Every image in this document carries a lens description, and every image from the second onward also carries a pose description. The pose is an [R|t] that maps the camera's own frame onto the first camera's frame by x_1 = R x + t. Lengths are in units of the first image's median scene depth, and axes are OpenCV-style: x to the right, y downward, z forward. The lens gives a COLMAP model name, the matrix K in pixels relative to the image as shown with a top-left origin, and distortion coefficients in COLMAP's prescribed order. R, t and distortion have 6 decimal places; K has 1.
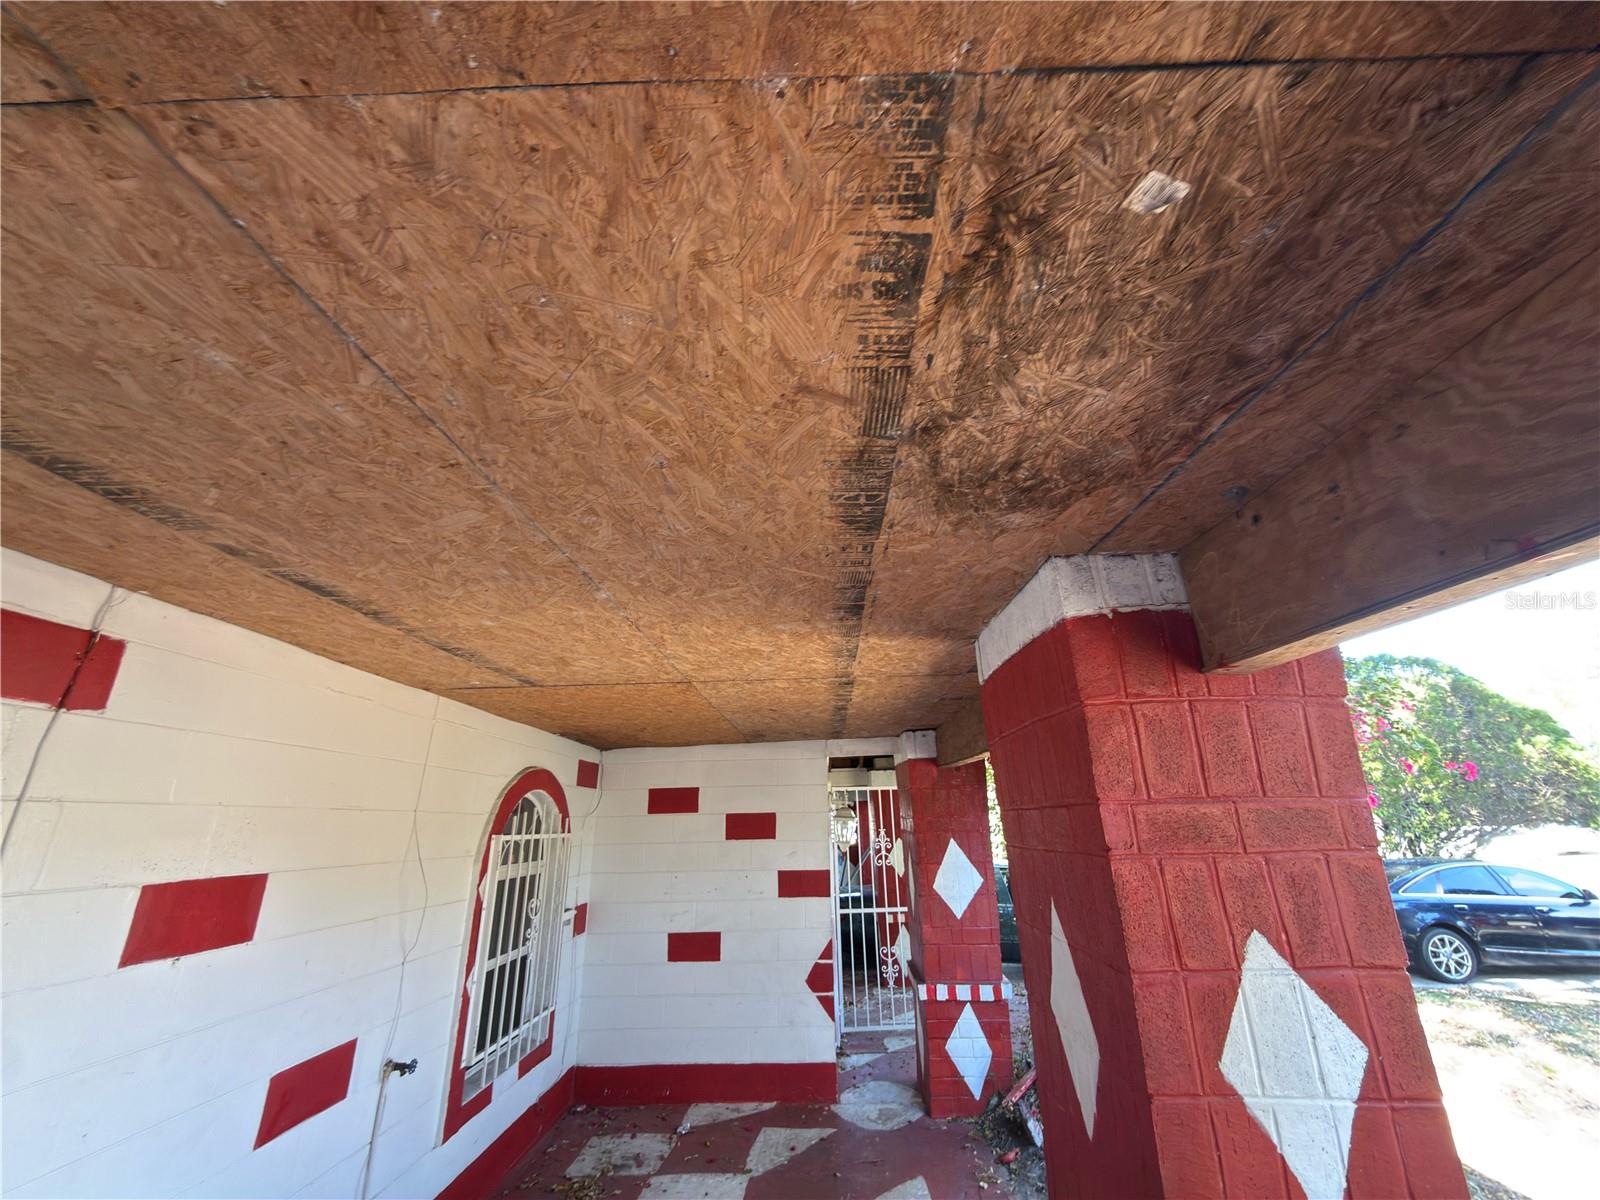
lens RADIAL K [[638.8, 0, 800.3], [0, 638.8, 600.4], [0, 0, 1]] dist [-0.001927, 0.000692]
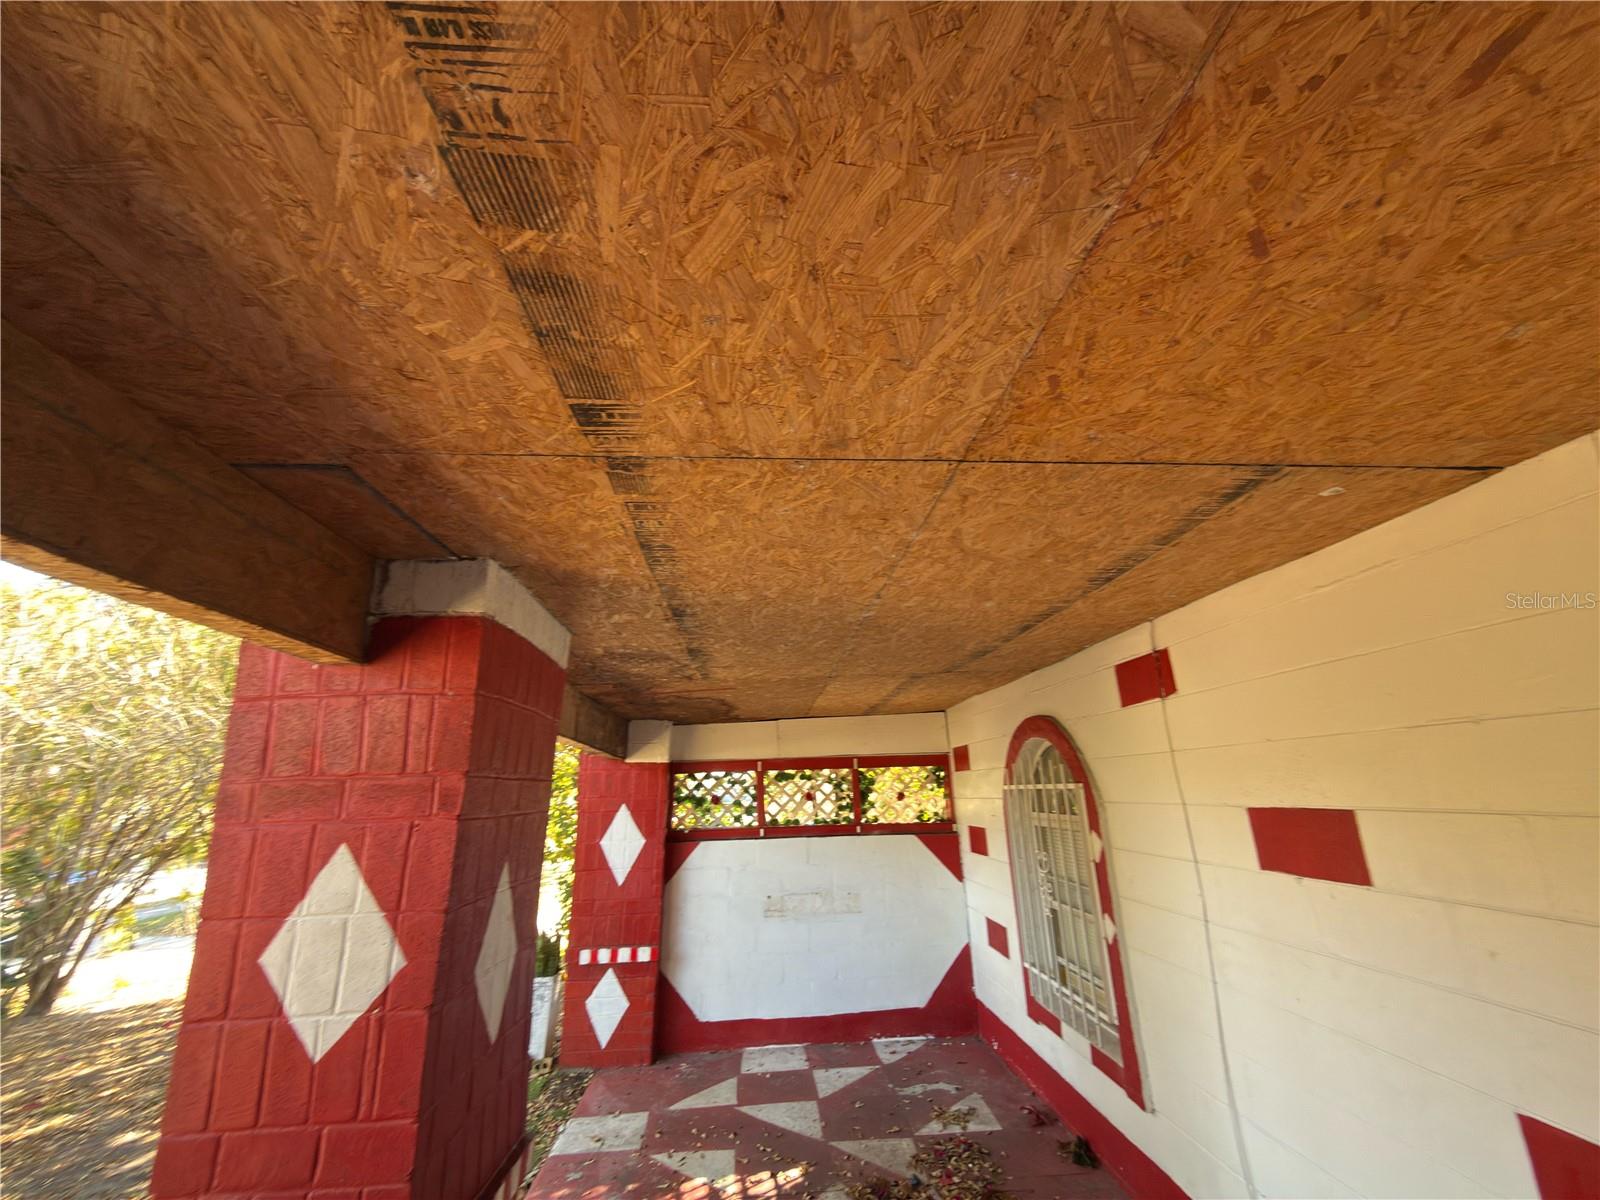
lens RADIAL K [[638.8, 0, 801.1], [0, 638.8, 594.1], [0, 0, 1]] dist [-0.001927, 0.000692]
pose [[-0.994062, 0.011175, -0.108242, -0.013754], [0.073053, 0.805772, -0.587704, 0.640692], [0.080651, -0.592121, -0.801803, 1.791157]]
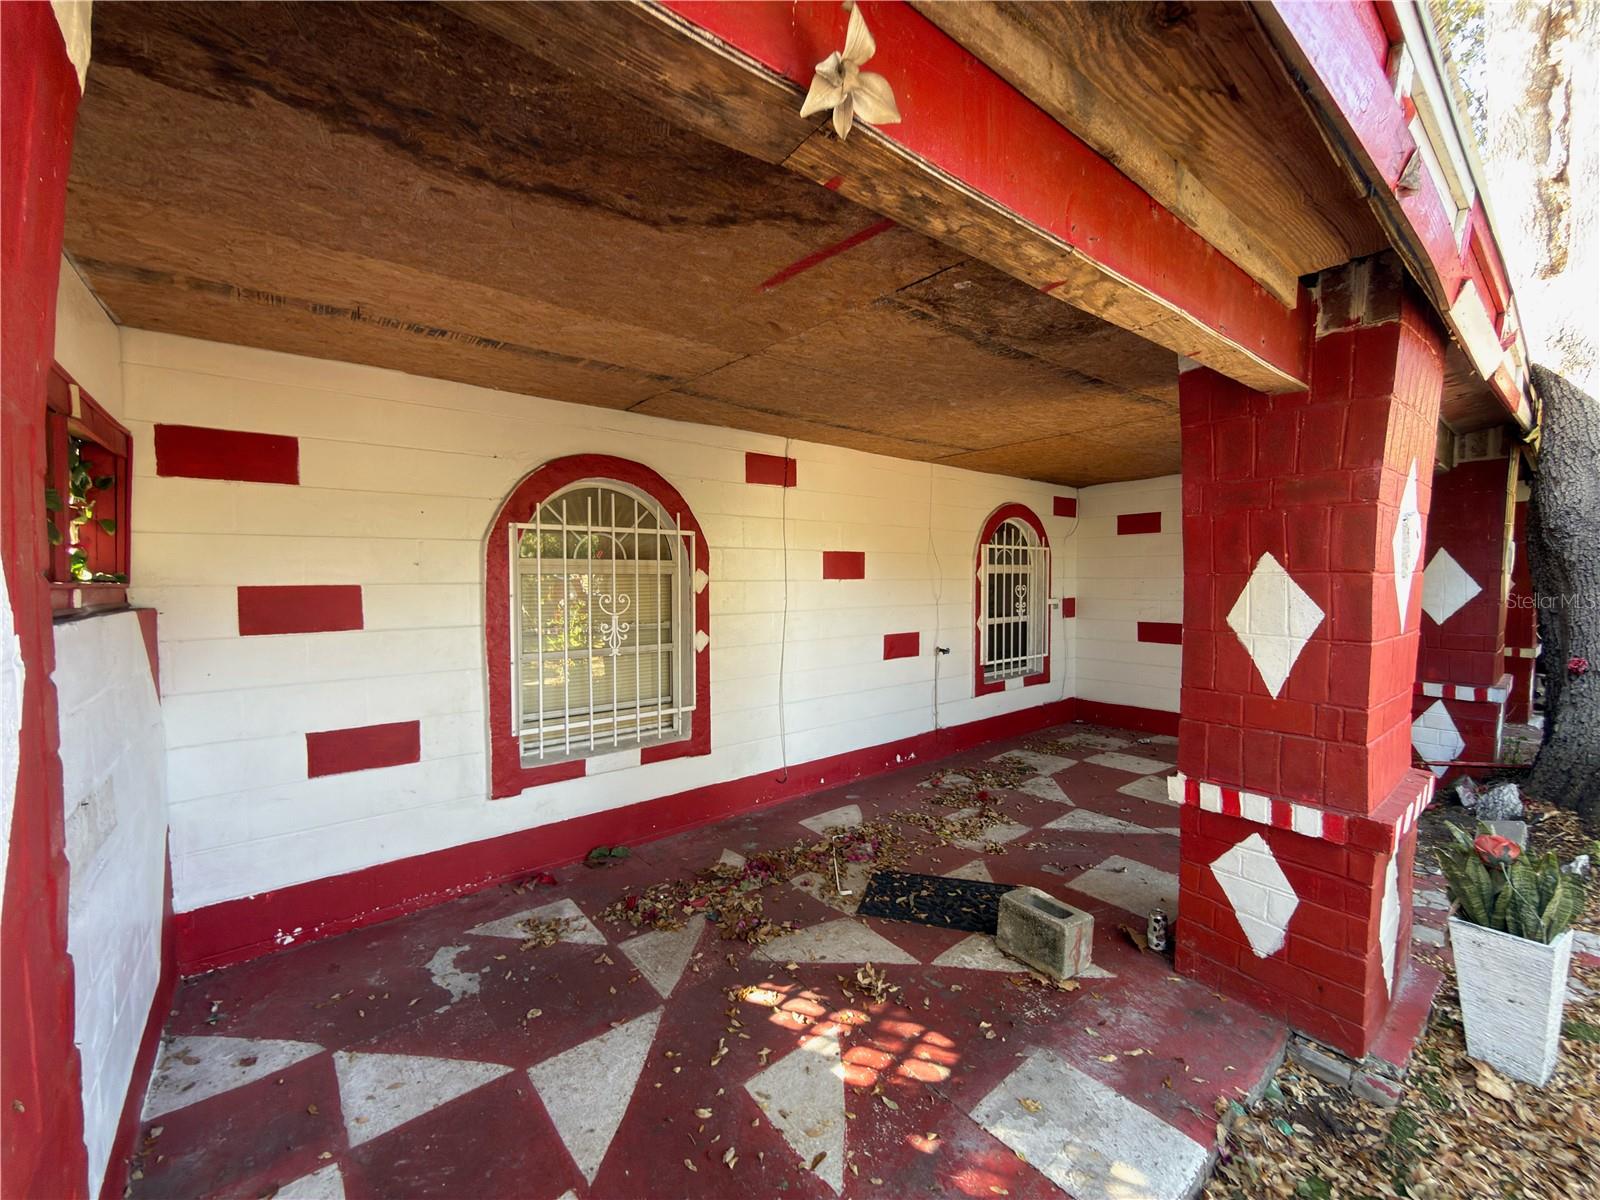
lens RADIAL K [[638.8, 0, 801.6], [0, 638.8, 596.5], [0, 0, 1]] dist [-0.001927, 0.000692]
pose [[0.657860, 0.041457, -0.751998, 0.712523], [0.240213, 0.934785, 0.261676, -0.066943], [0.713805, -0.352786, 0.604999, -0.570512]]
